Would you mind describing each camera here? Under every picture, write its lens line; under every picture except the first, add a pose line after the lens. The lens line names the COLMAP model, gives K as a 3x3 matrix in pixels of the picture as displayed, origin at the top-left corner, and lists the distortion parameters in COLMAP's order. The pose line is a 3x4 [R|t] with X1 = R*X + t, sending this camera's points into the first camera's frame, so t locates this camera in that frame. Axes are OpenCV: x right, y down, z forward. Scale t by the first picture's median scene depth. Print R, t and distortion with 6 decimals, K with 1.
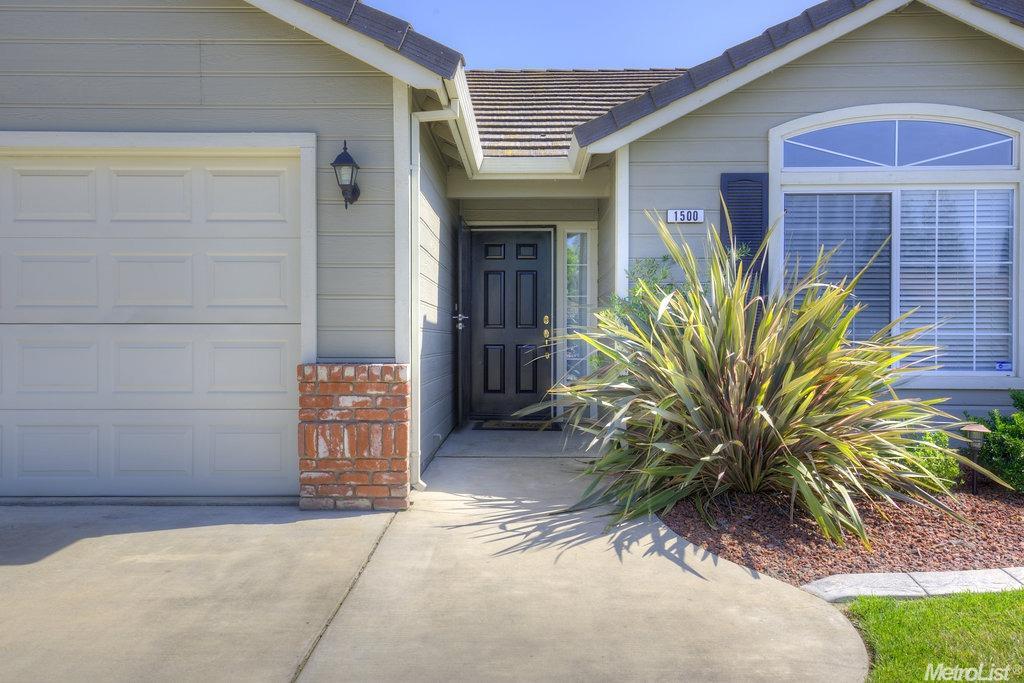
lens RADIAL K [[769.6, 0, 512.0], [0, 769.6, 338.7], [0, 0, 1]] dist [-0.000031, 0.000327]
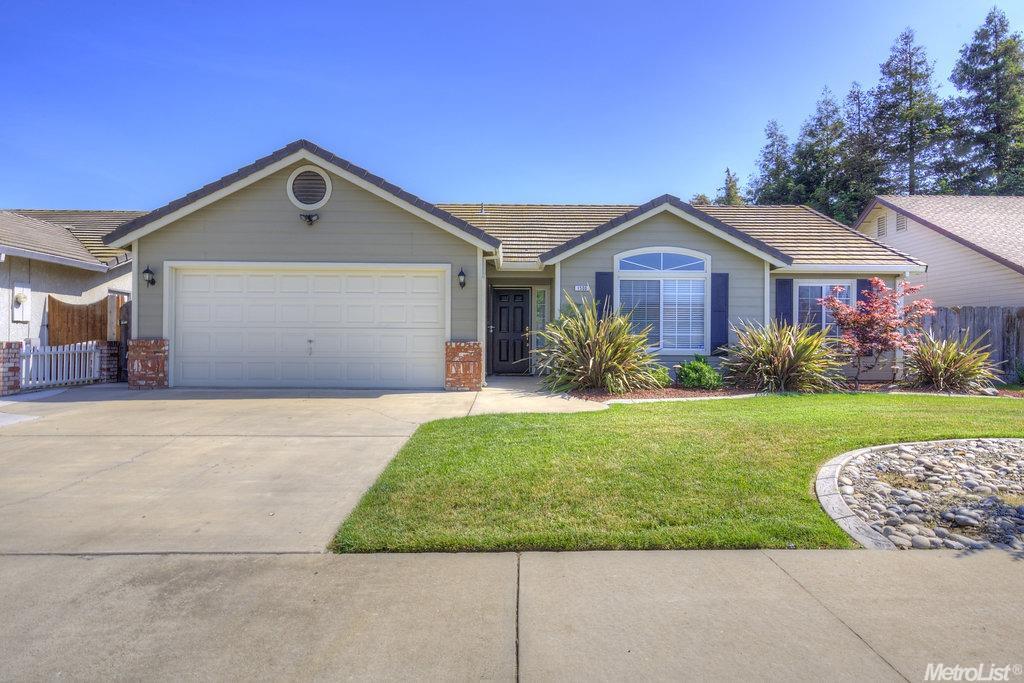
lens RADIAL K [[560.1, 0, 512.8], [0, 560.1, 341.9], [0, 0, 1]] dist [0.000156, 0.000000]
pose [[0.999713, 0.004853, 0.023447, -0.065019], [-0.004669, 0.999958, -0.007919, 0.047339], [-0.023484, 0.007807, 0.999694, -1.125820]]
